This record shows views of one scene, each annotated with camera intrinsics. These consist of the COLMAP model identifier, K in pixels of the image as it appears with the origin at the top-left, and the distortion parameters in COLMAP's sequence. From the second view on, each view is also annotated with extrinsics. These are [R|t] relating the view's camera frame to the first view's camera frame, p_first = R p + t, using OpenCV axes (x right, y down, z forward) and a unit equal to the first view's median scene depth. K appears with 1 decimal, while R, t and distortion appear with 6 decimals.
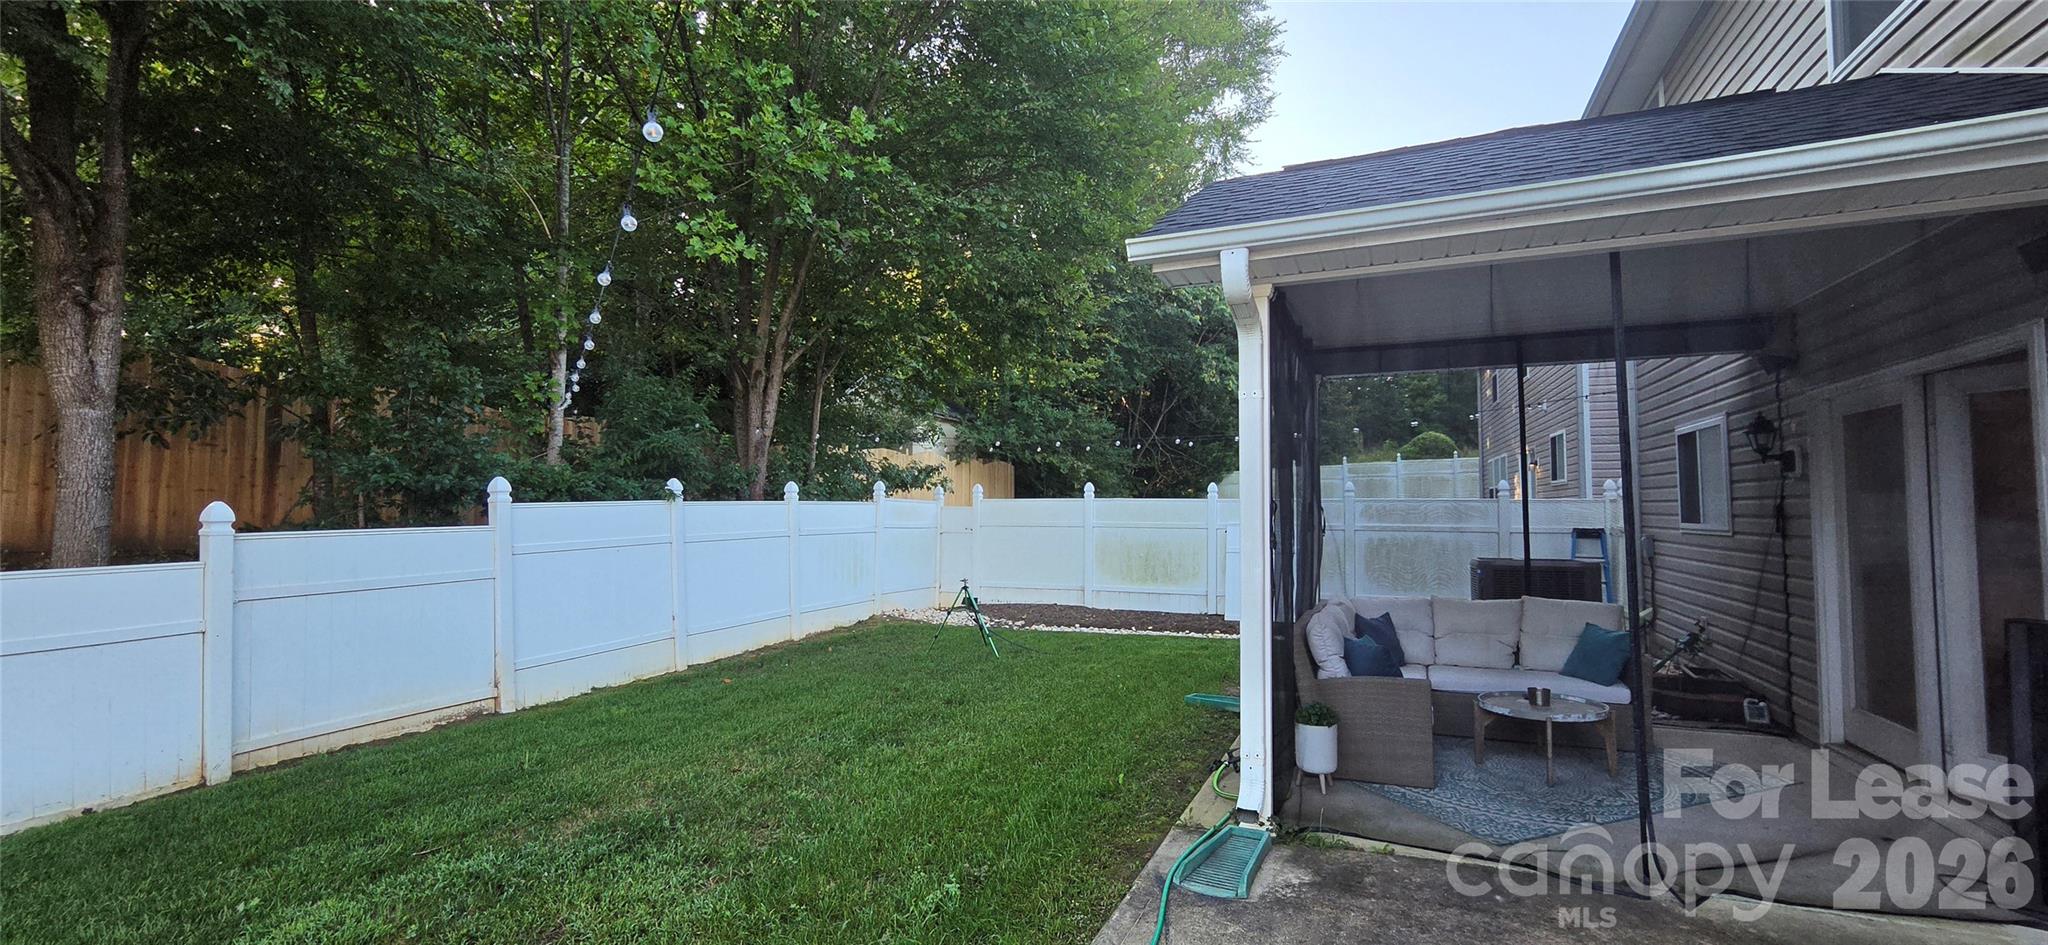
lens RADIAL K [[861.9, 0, 1035.8], [0, 861.9, 468.3], [0, 0, 1]] dist [-0.001791, -0.000367]
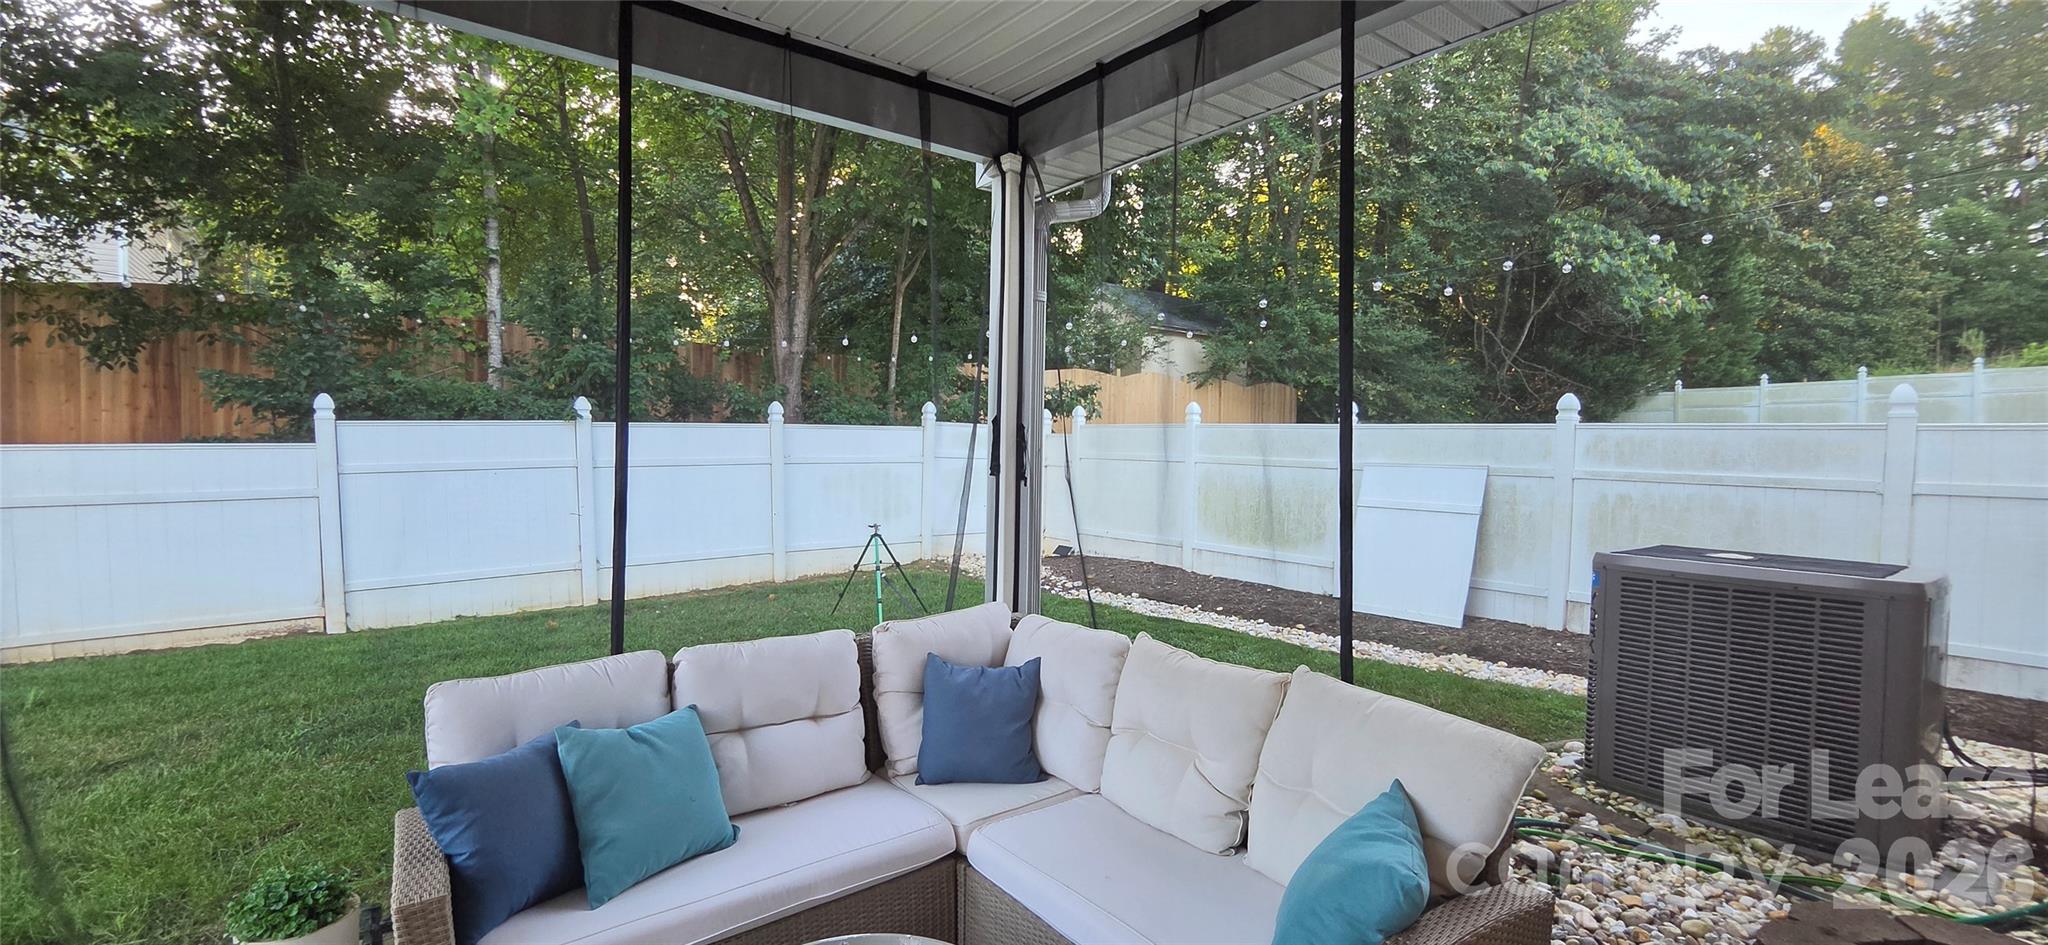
lens RADIAL K [[861.9, 0, 1035.8], [0, 861.9, 468.3], [0, 0, 1]] dist [-0.001791, -0.000367]
pose [[0.874479, 0.028202, -0.484243, 0.359284], [0.010331, 0.996999, 0.076720, 0.018247], [0.484953, -0.072093, 0.871563, 0.350120]]
